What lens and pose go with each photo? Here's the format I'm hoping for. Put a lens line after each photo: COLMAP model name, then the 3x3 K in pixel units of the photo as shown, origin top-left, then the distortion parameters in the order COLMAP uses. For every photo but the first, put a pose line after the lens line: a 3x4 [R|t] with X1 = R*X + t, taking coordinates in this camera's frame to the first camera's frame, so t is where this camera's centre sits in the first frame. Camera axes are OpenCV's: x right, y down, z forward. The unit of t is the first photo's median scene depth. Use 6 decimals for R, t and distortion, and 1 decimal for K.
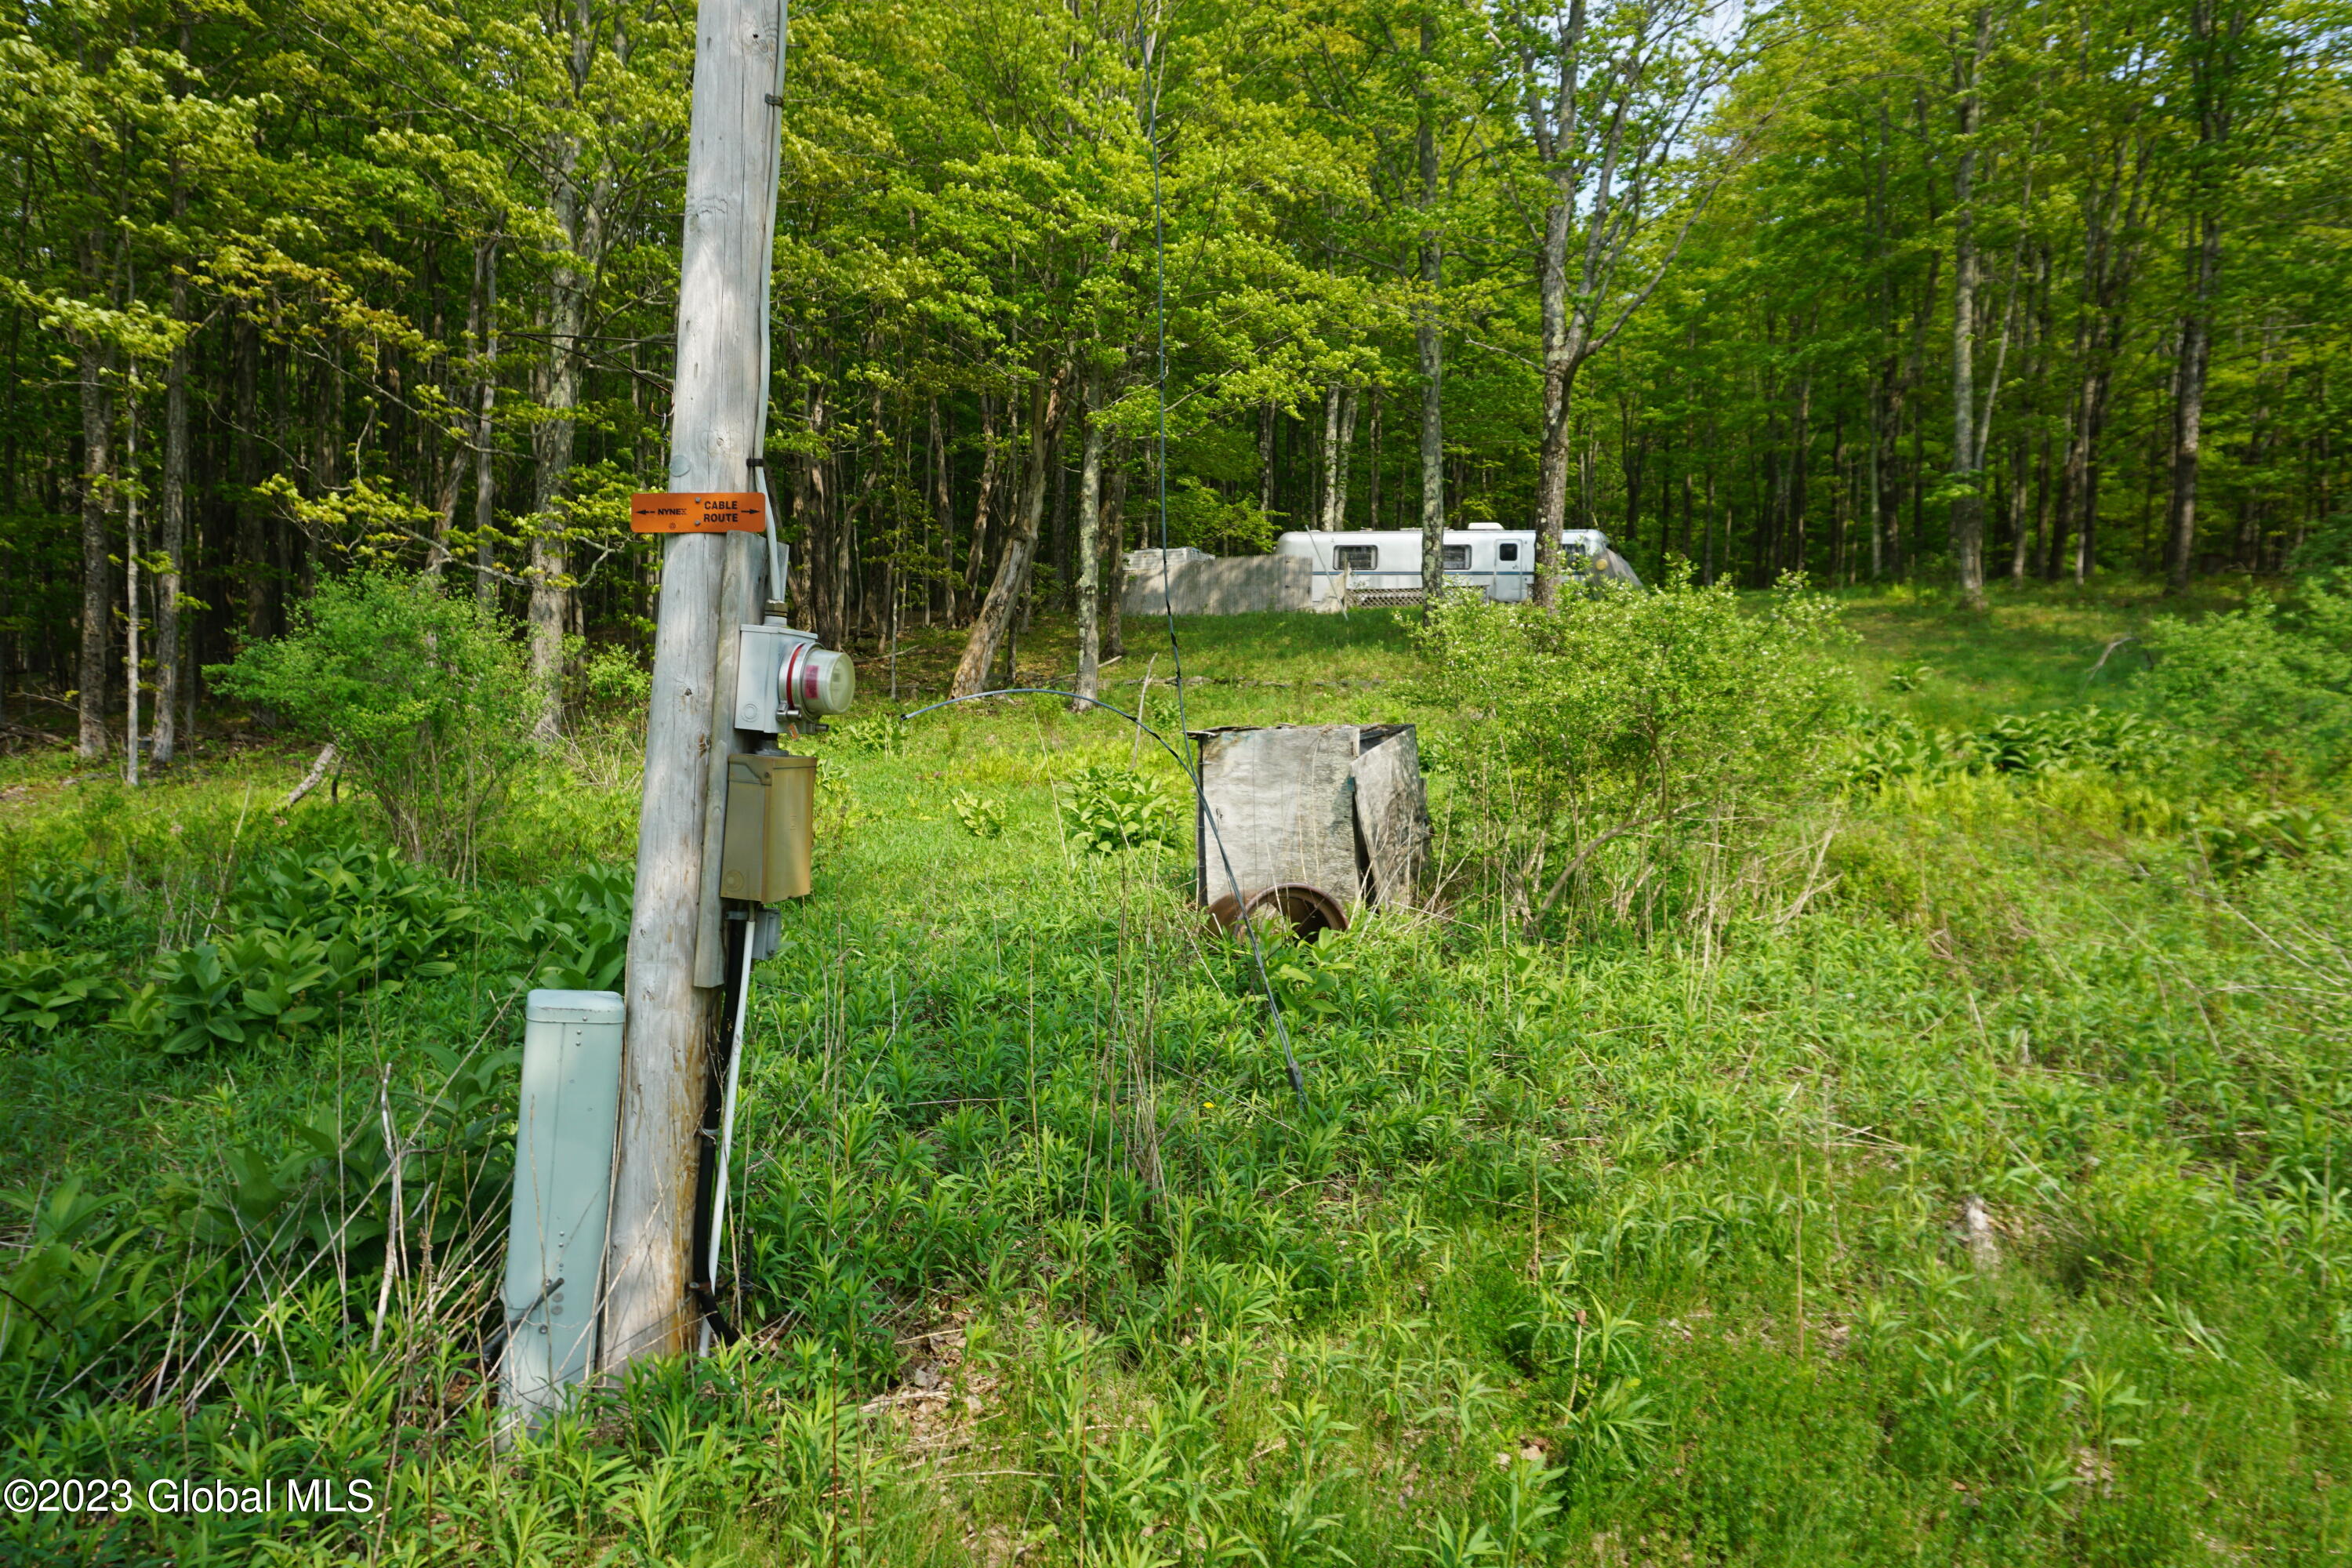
lens RADIAL K [[1634.2, 0, 1174.7], [0, 1634.2, 780.8], [0, 0, 1]] dist [-0.005933, 0.030878]
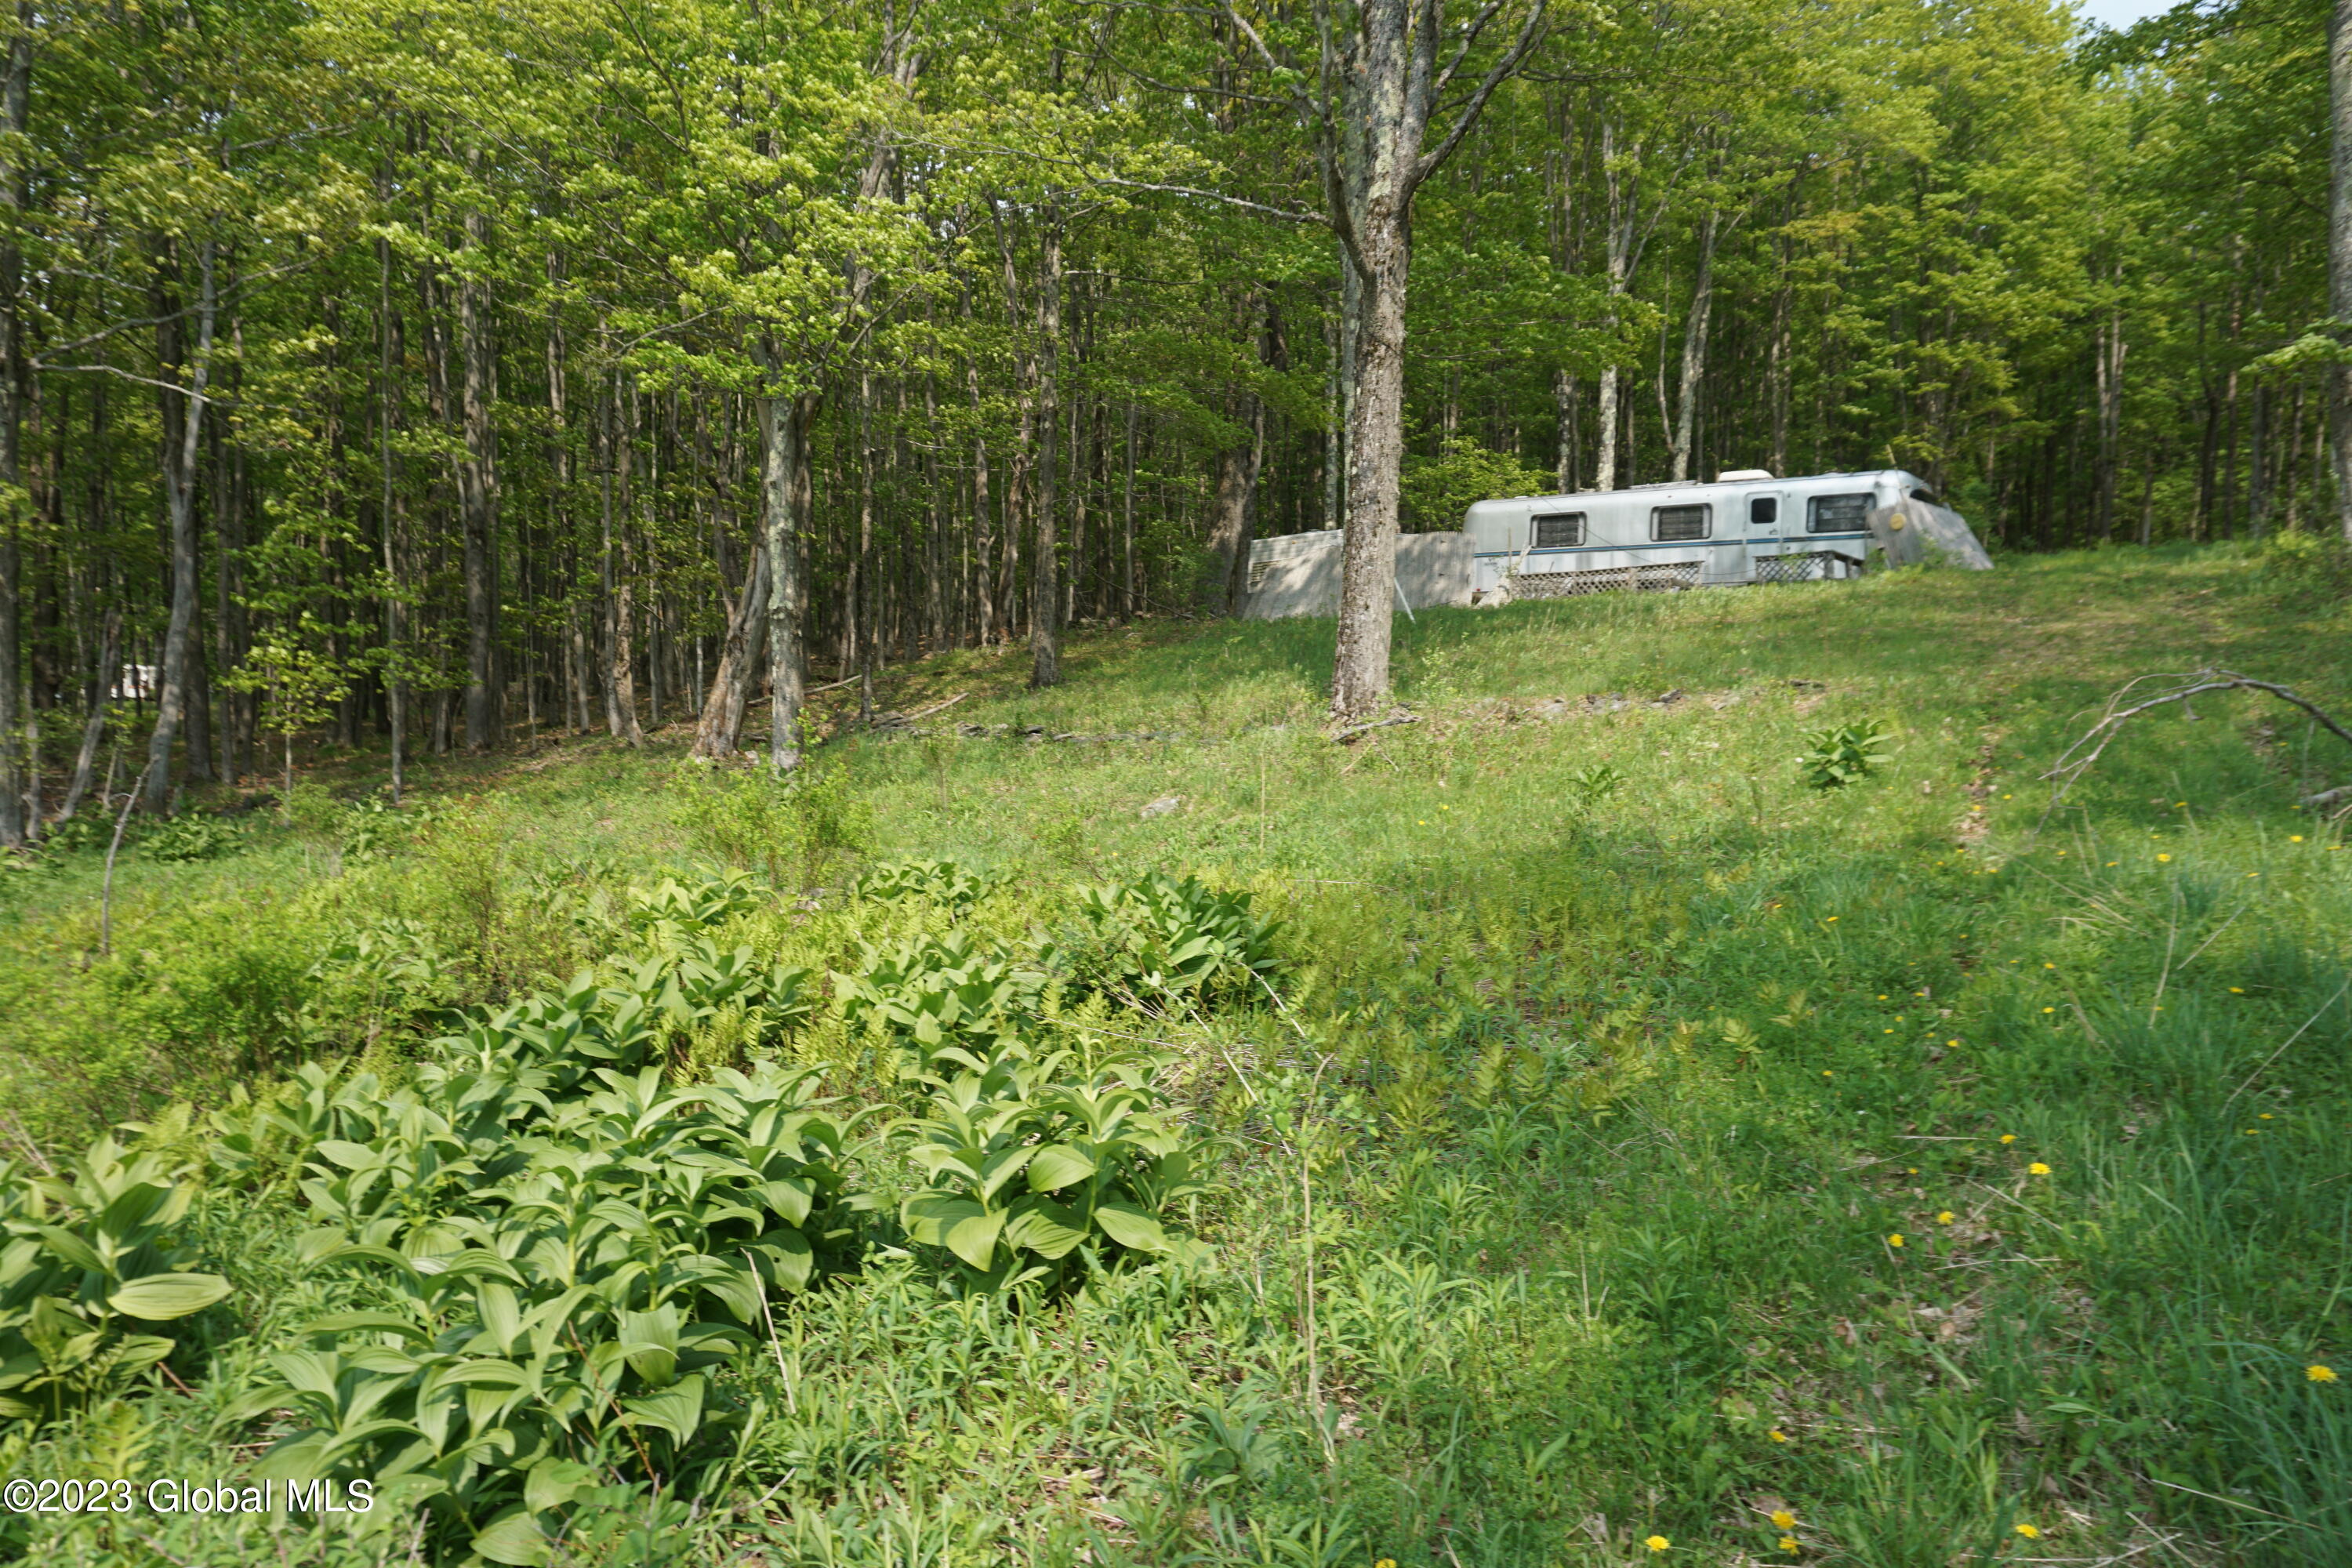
lens RADIAL K [[1634.2, 0, 1180.8], [0, 1634.2, 781.1], [0, 0, 1]] dist [-0.005933, 0.030878]
pose [[0.924511, 0.003400, -0.381140, 0.236897], [0.000458, 0.999950, 0.010030, -0.030829], [0.381155, -0.009448, 0.924463, 0.253771]]
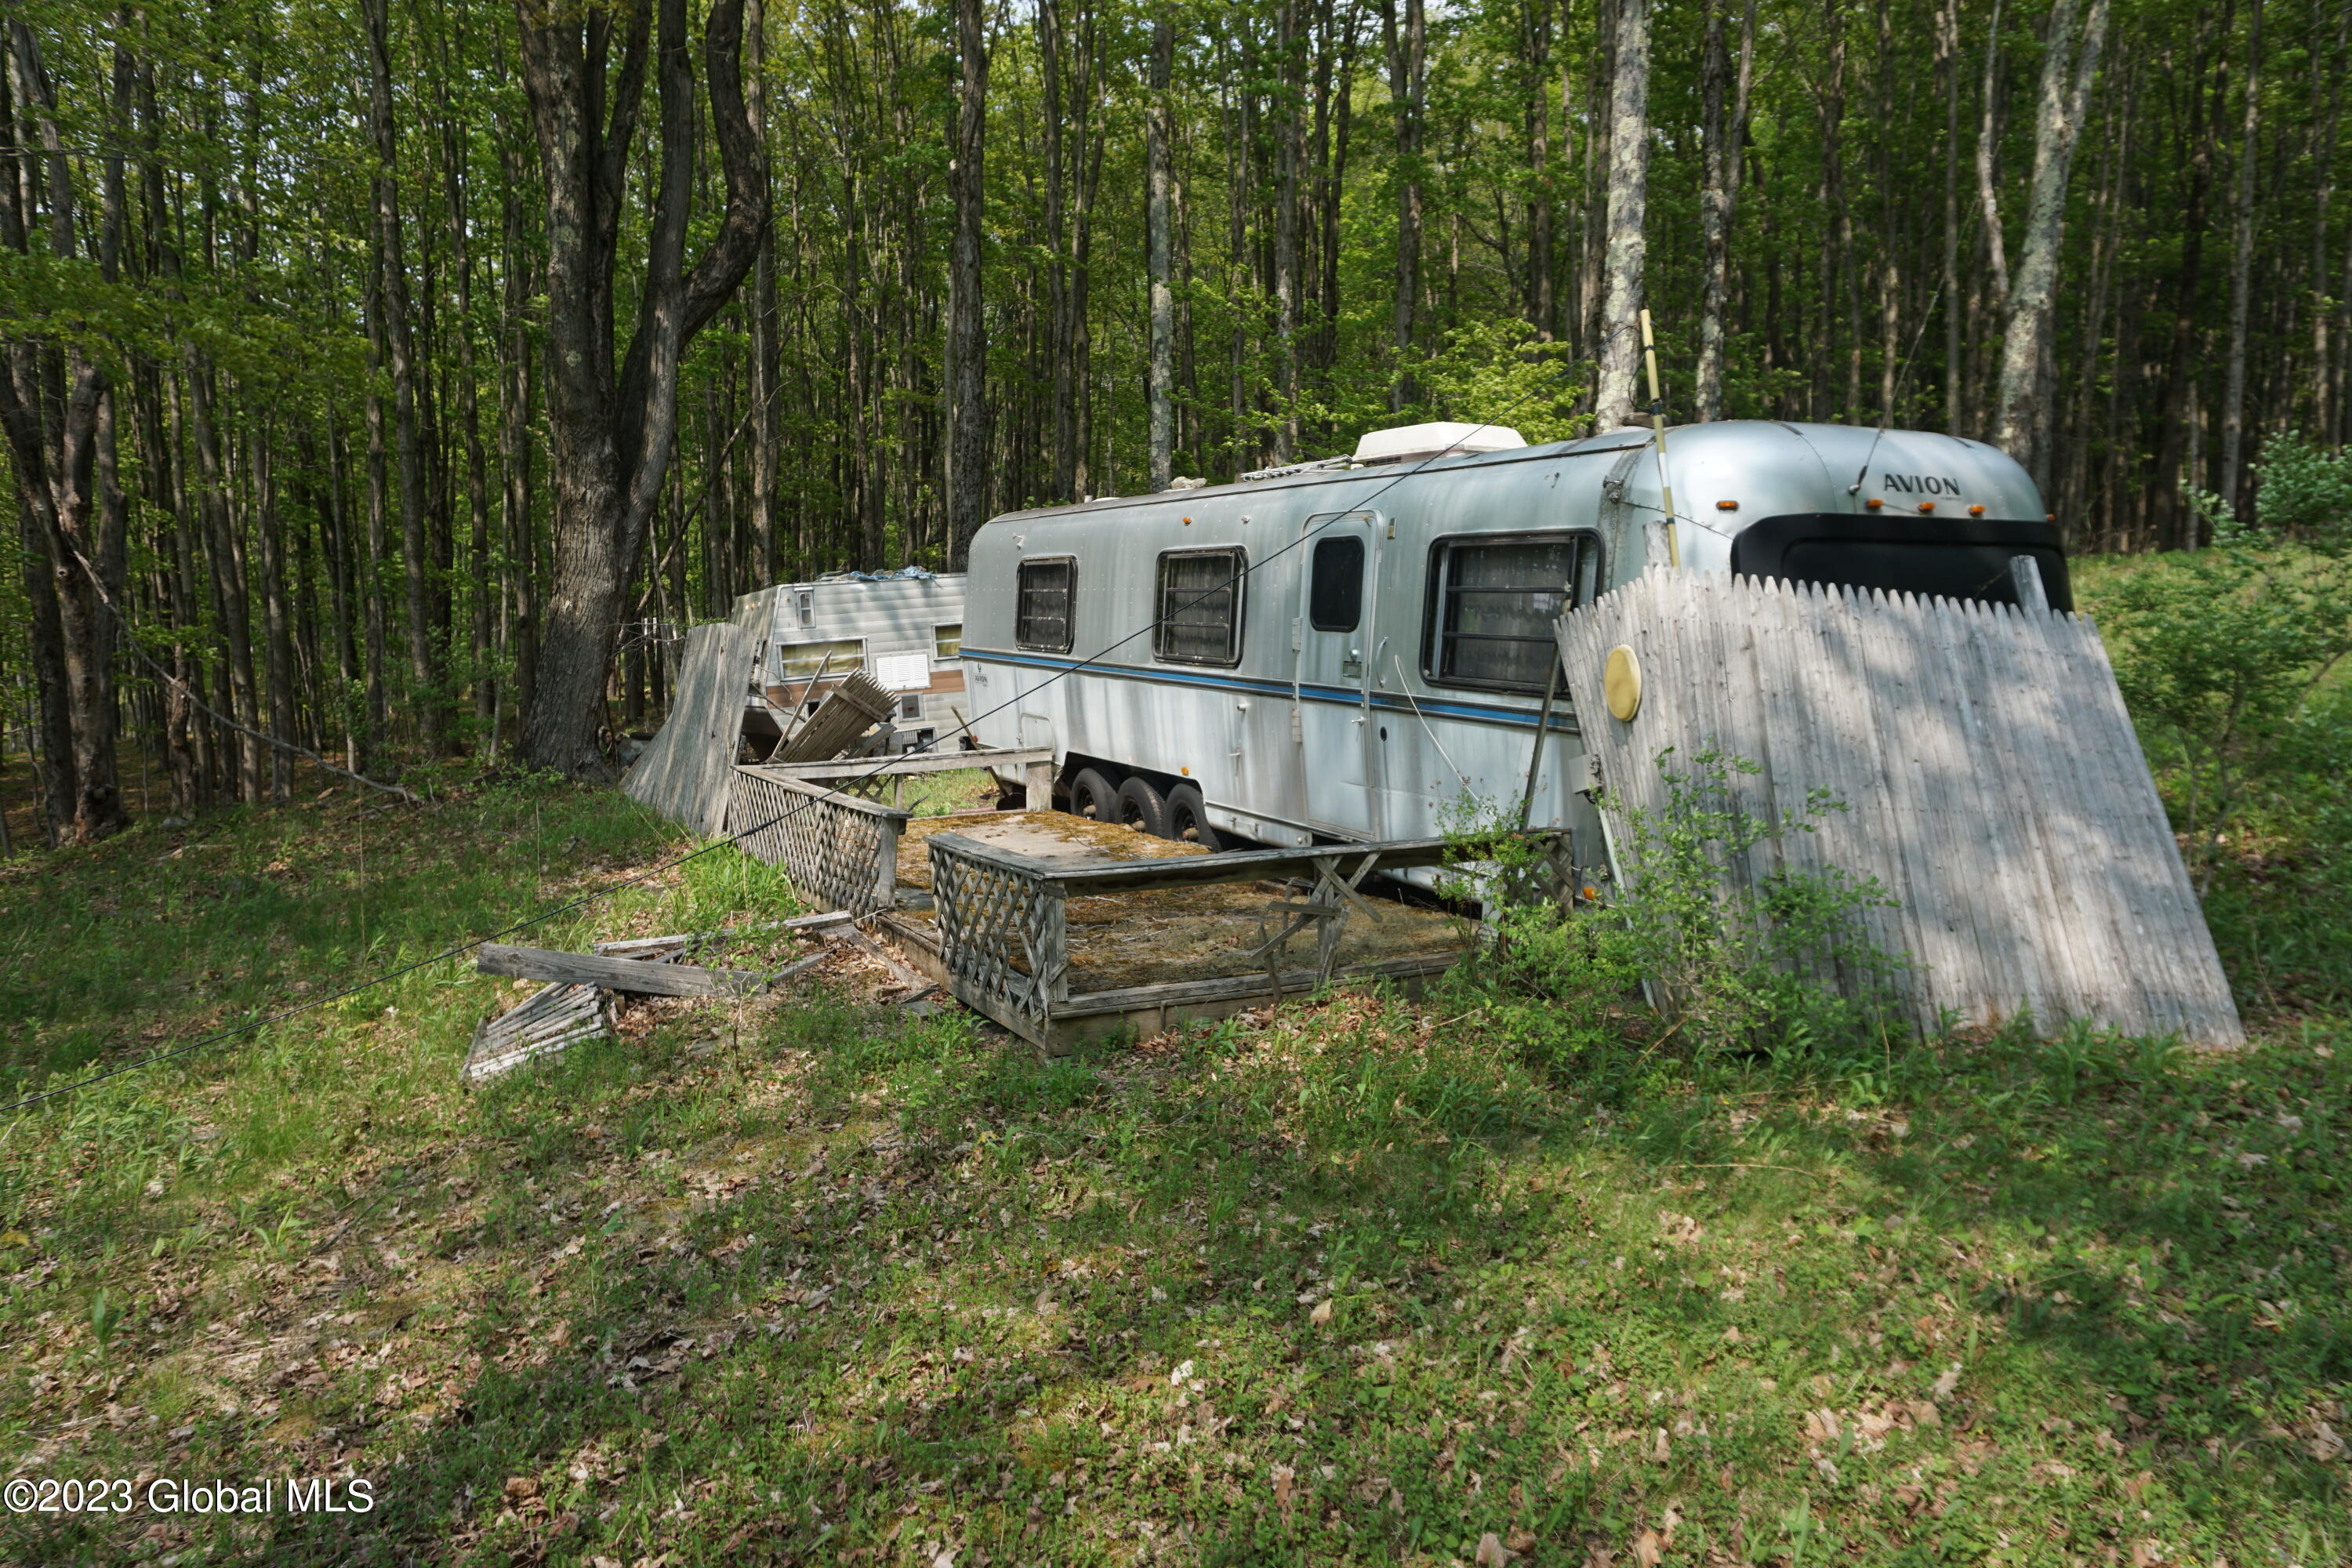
lens RADIAL K [[1634.2, 0, 1172.5], [0, 1634.2, 785.9], [0, 0, 1]] dist [-0.005933, 0.030878]
pose [[0.671825, 0.058102, -0.738428, 0.326983], [-0.004509, 0.997221, 0.074362, -0.128575], [0.740696, -0.046629, 0.670220, 0.844781]]
